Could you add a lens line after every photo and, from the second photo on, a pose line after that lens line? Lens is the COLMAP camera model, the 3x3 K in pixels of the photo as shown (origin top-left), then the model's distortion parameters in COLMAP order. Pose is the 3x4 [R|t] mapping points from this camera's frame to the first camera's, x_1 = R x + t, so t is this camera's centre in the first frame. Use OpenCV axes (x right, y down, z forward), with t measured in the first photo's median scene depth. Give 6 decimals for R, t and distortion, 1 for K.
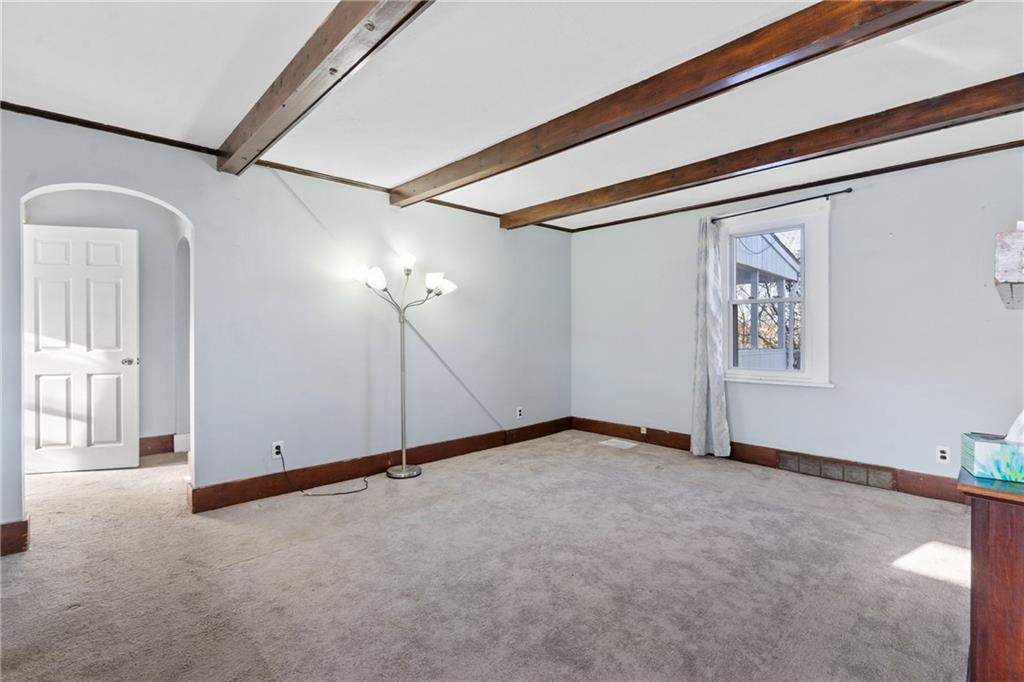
lens RADIAL K [[465.5, 0, 509.9], [0, 465.5, 338.5], [0, 0, 1]] dist [-0.002409, 0.000370]
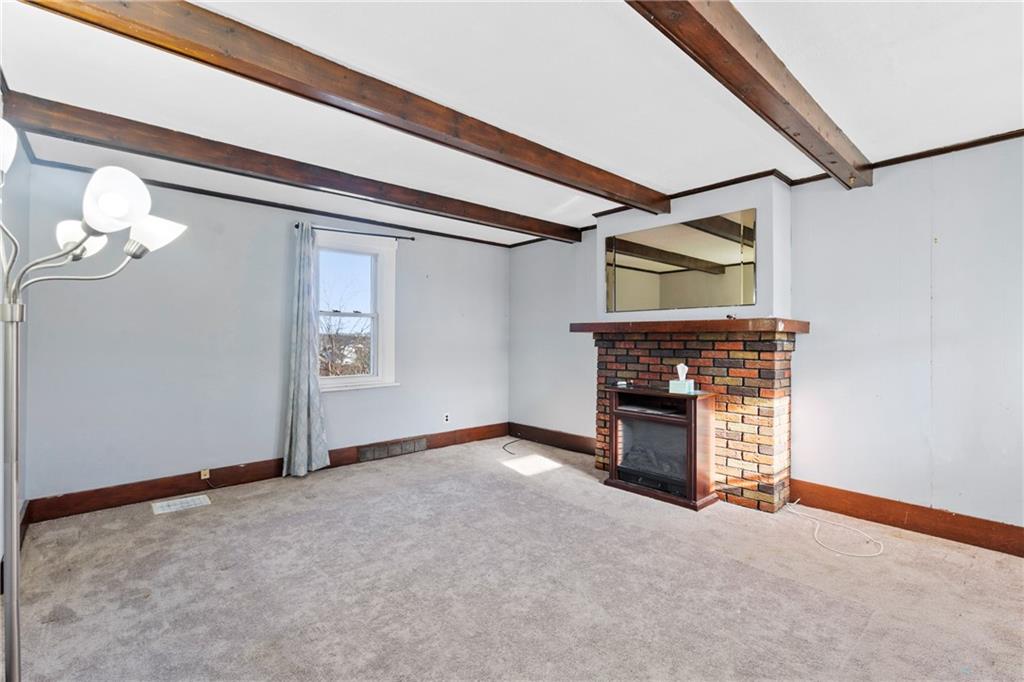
lens RADIAL K [[465.5, 0, 509.9], [0, 465.5, 338.5], [0, 0, 1]] dist [-0.002409, 0.000370]
pose [[0.027174, 0.004551, 0.999620, -0.558879], [0.017082, 0.999842, -0.005017, -0.012184], [-0.999485, 0.017212, 0.027092, 0.601015]]
